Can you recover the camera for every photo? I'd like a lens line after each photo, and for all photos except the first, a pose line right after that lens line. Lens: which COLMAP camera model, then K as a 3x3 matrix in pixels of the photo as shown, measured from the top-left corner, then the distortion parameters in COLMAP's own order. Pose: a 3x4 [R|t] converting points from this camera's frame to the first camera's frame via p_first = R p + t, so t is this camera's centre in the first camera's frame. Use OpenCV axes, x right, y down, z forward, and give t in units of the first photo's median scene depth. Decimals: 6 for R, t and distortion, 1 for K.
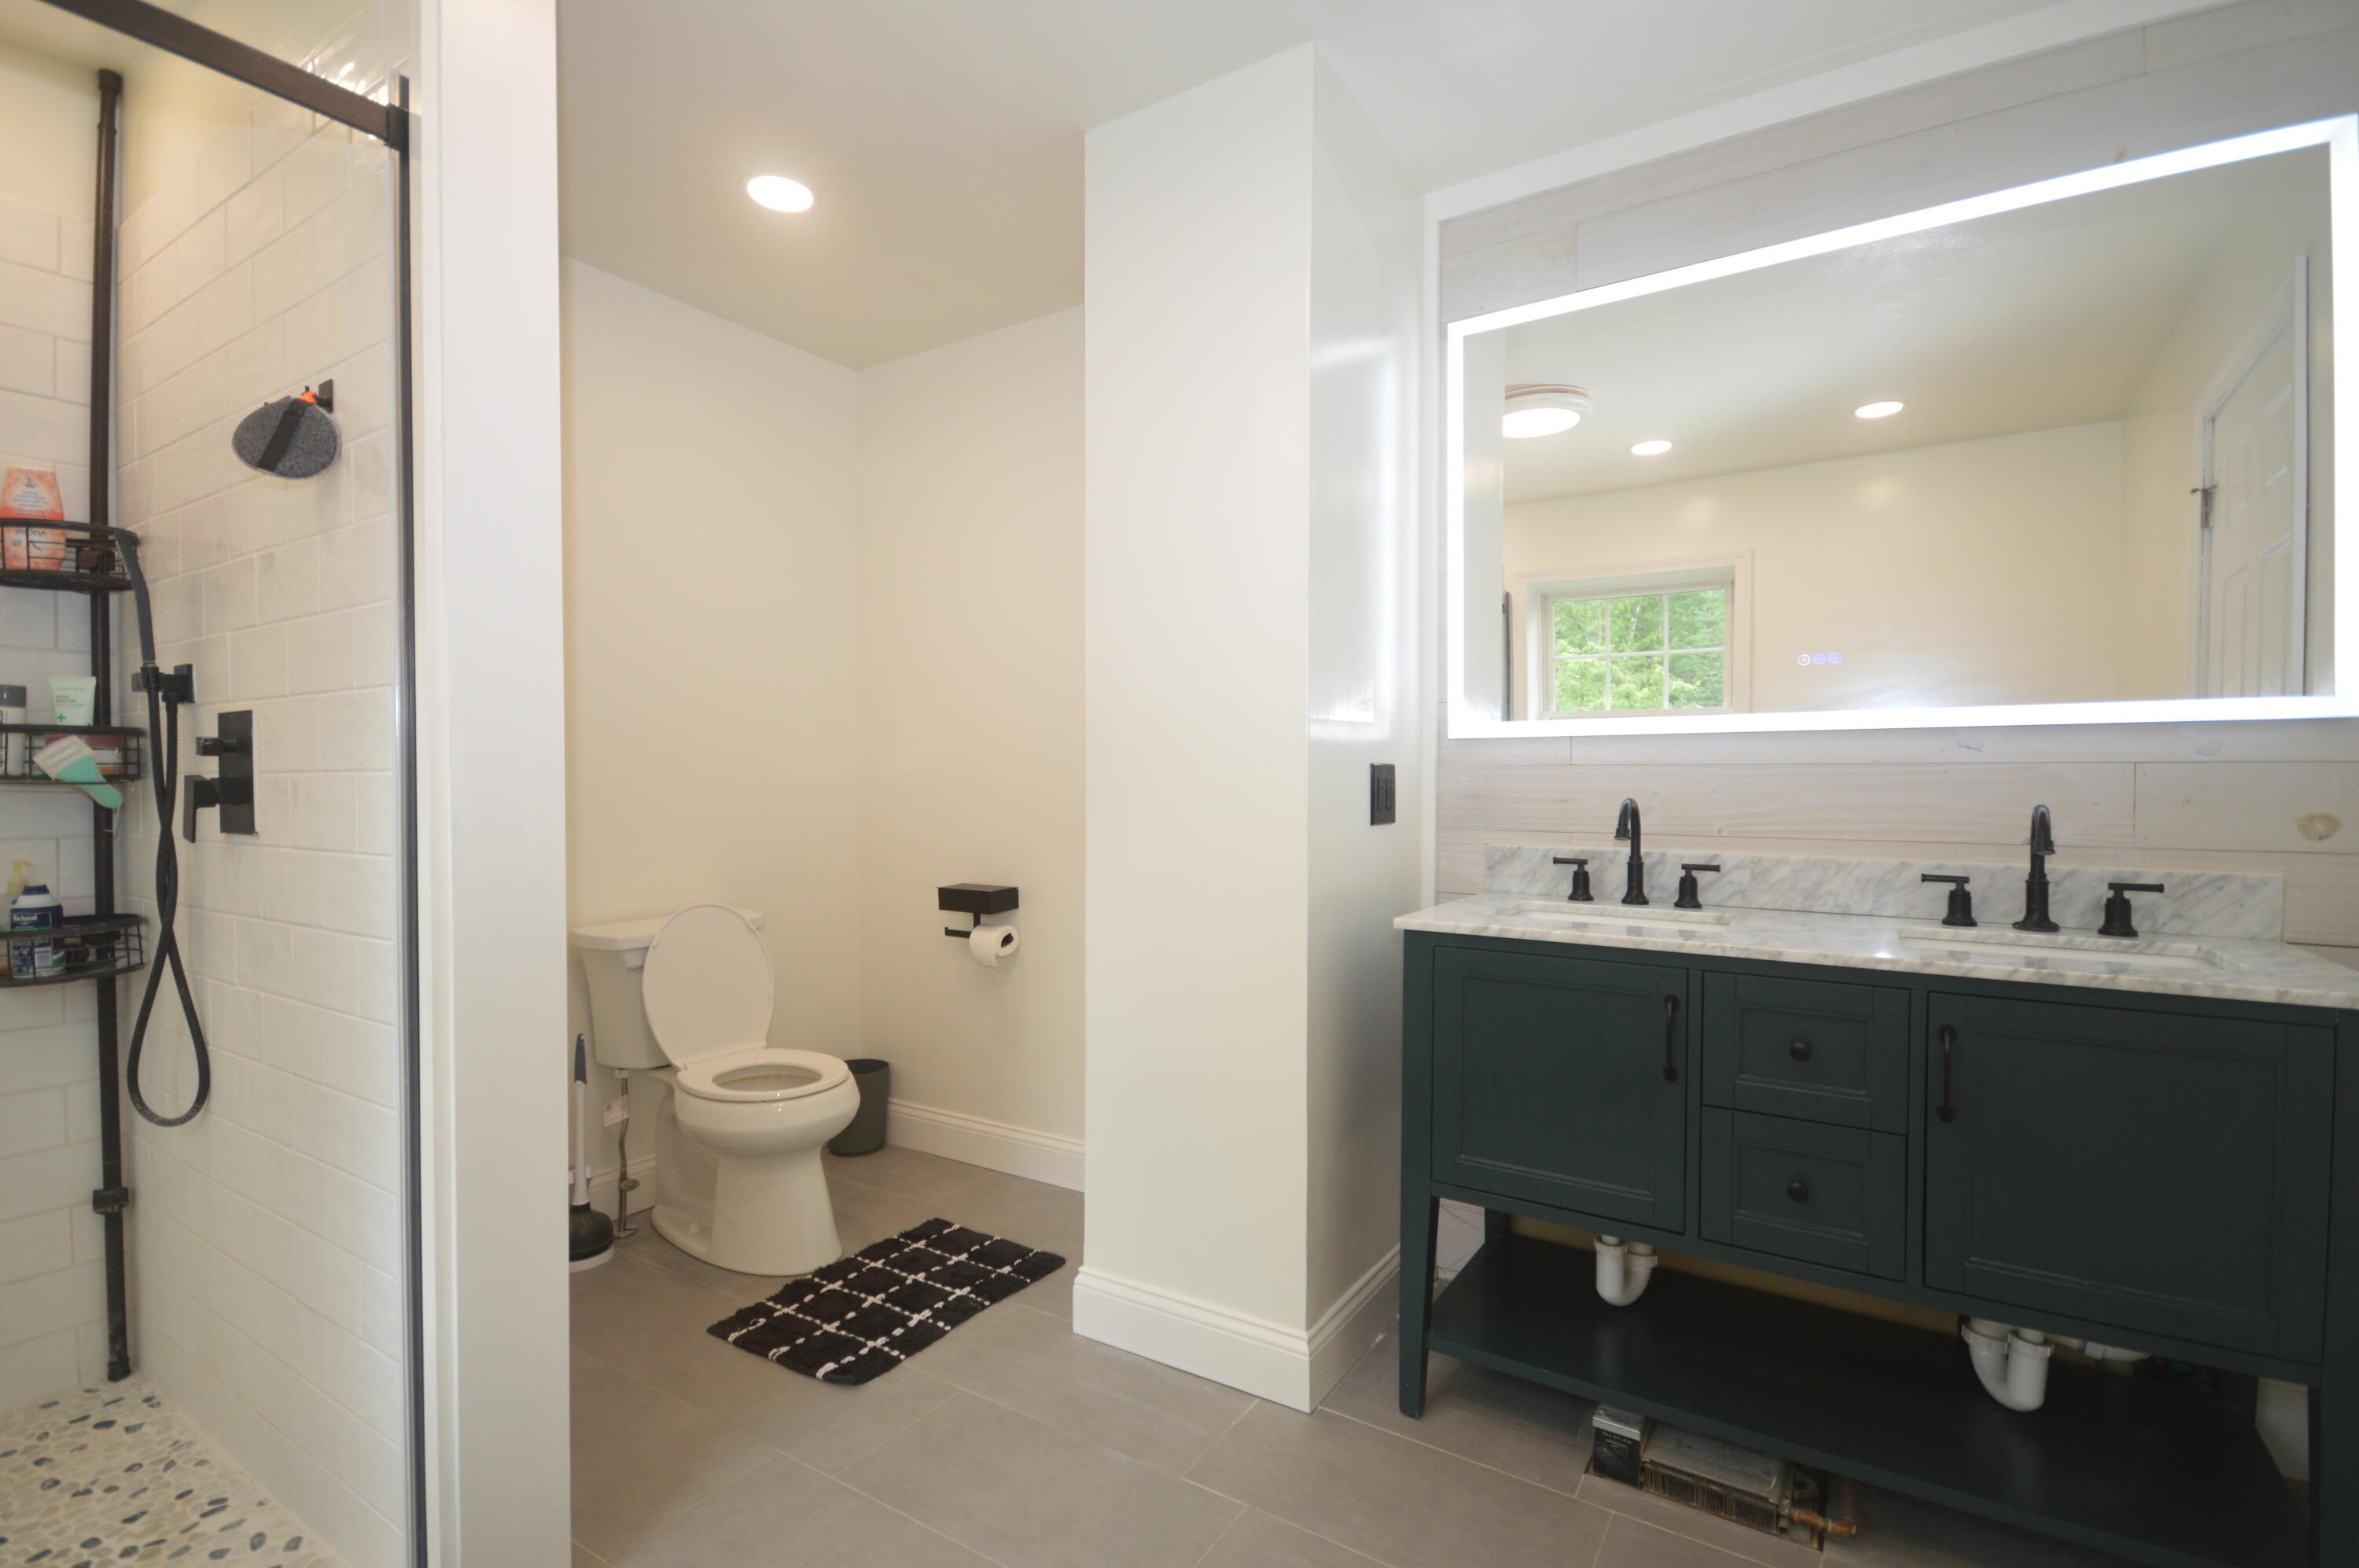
lens RADIAL K [[1081.3, 0, 1179.8], [0, 1081.3, 777.7], [0, 0, 1]] dist [-0.005018, -0.001971]
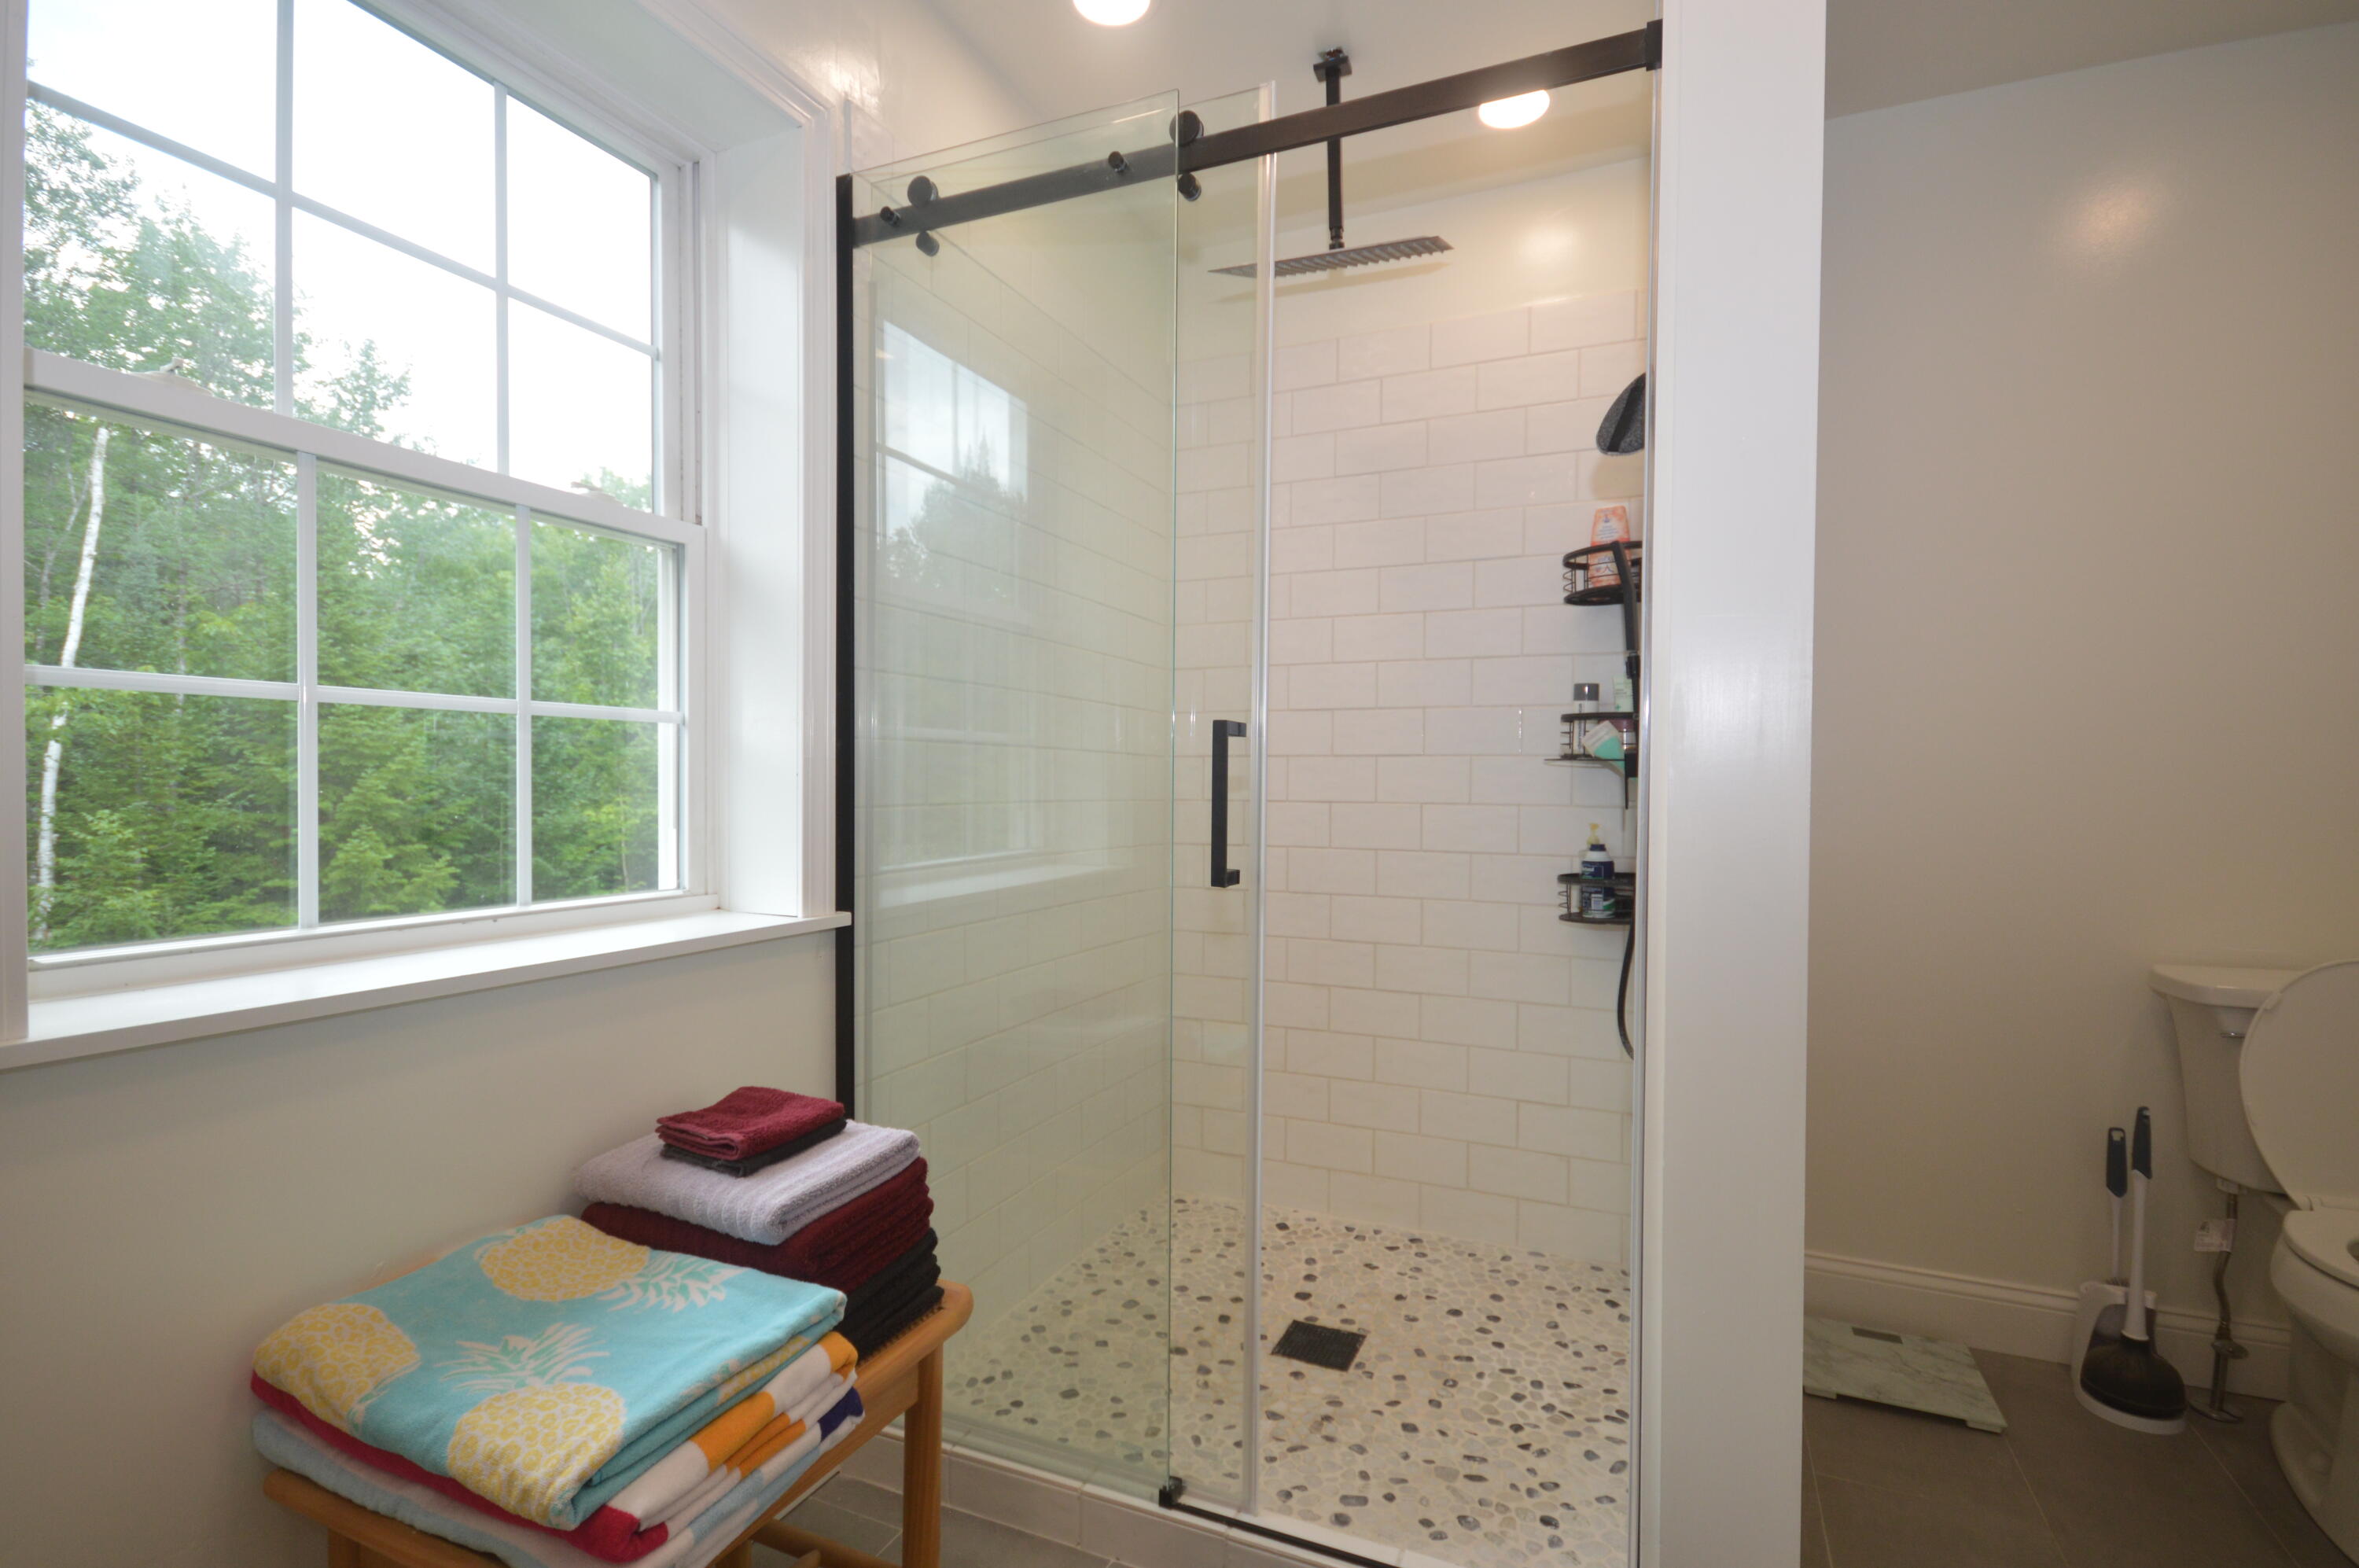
lens RADIAL K [[1117.9, 0, 1174.8], [0, 1117.9, 786.1], [0, 0, 1]] dist [0.004806, 0.000727]
pose [[0.167669, 0.010987, -0.985782, 0.122090], [-0.015863, 0.999839, 0.008446, 0.030935], [0.985716, 0.014221, 0.167816, 0.304671]]
